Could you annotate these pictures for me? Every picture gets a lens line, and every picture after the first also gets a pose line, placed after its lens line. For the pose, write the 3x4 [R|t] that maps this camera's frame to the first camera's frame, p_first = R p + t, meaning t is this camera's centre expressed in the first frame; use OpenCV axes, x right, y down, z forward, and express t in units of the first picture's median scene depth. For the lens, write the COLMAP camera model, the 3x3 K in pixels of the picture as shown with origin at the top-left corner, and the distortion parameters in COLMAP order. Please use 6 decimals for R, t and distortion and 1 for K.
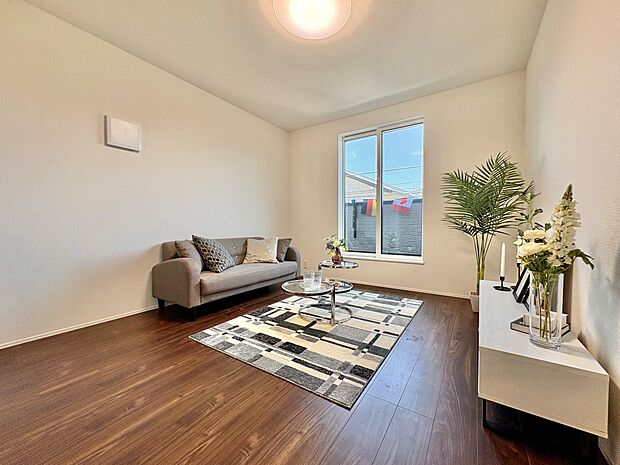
lens RADIAL K [[247.3, 0, 310.0], [0, 247.3, 232.5], [0, 0, 1]] dist [-0.000922, -0.000242]
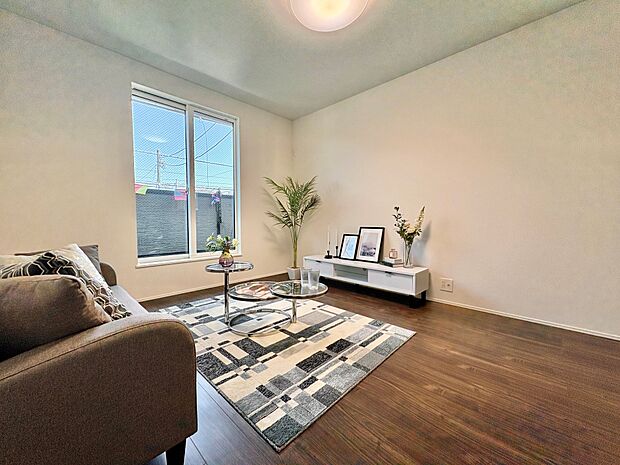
lens RADIAL K [[247.3, 0, 310.0], [0, 247.3, 232.5], [0, 0, 1]] dist [-0.000922, -0.000242]
pose [[0.173955, -0.046061, 0.983676, -0.819974], [0.027731, 0.998738, 0.041863, -0.018181], [-0.984363, 0.019996, 0.175013, 0.744870]]
